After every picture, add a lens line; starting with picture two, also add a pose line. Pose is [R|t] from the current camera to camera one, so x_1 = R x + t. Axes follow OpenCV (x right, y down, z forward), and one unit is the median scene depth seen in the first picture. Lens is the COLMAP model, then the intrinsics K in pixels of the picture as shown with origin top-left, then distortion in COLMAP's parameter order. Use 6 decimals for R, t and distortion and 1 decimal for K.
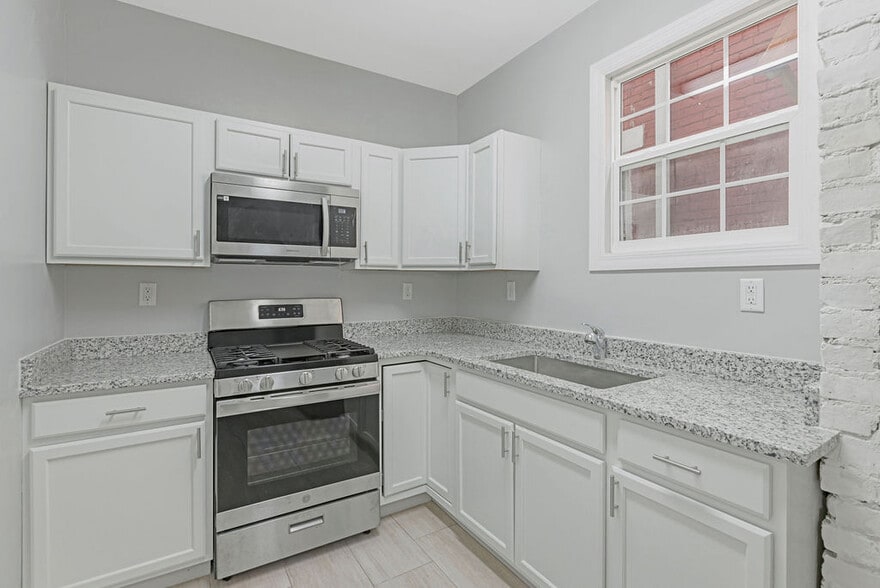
lens RADIAL K [[419.8, 0, 430.4], [0, 419.8, 283.5], [0, 0, 1]] dist [0.019358, -0.003374]
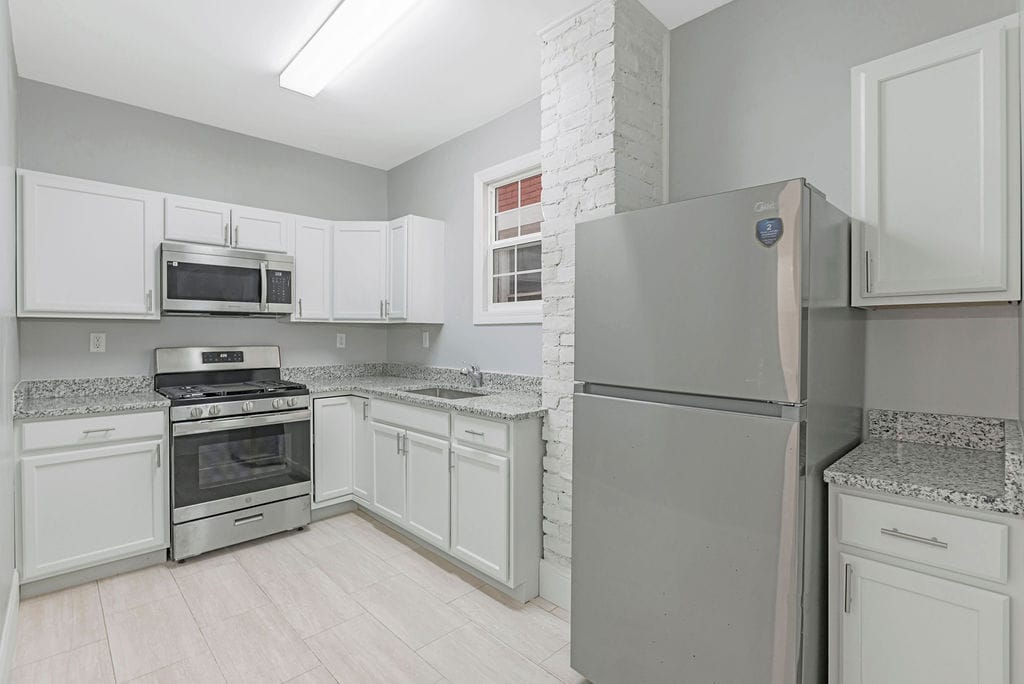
lens RADIAL K [[488.5, 0, 505.0], [0, 488.5, 339.9], [0, 0, 1]] dist [0.019358, -0.003374]
pose [[0.977945, -0.002382, 0.208850, 0.152991], [0.000201, 0.999945, 0.010464, 0.004436], [-0.208864, -0.010192, 0.977892, -0.600606]]
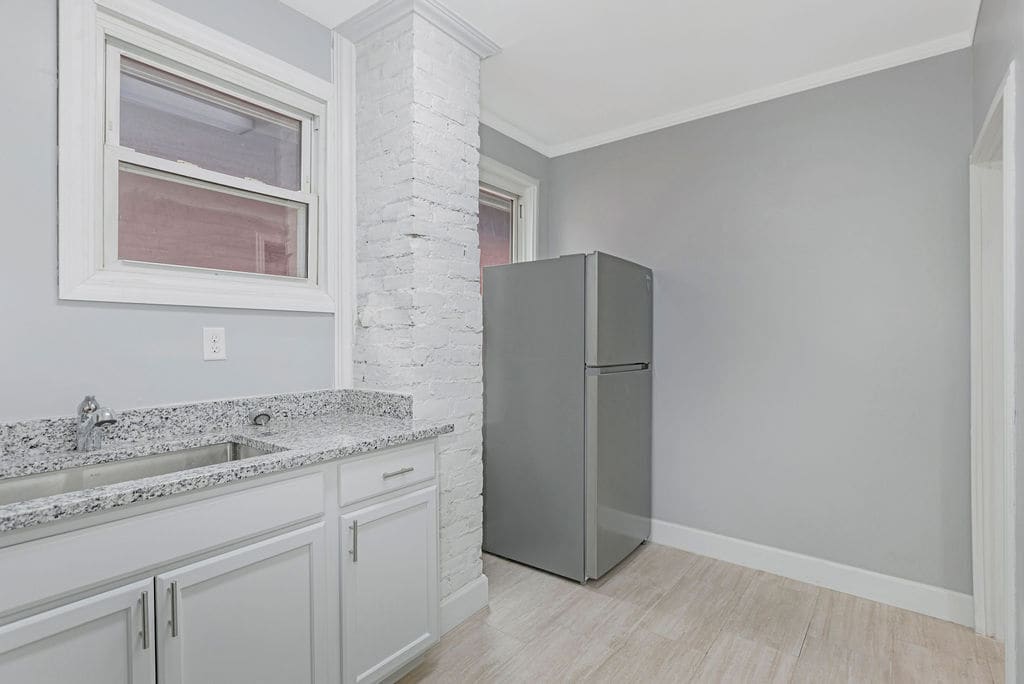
lens RADIAL K [[488.5, 0, 496.5], [0, 488.5, 334.4], [0, 0, 1]] dist [0.019358, -0.003374]
pose [[-0.335798, -0.000171, 0.941934, -0.498894], [0.004898, 0.999986, 0.001928, 0.007091], [-0.941921, 0.005261, -0.335792, 0.684553]]
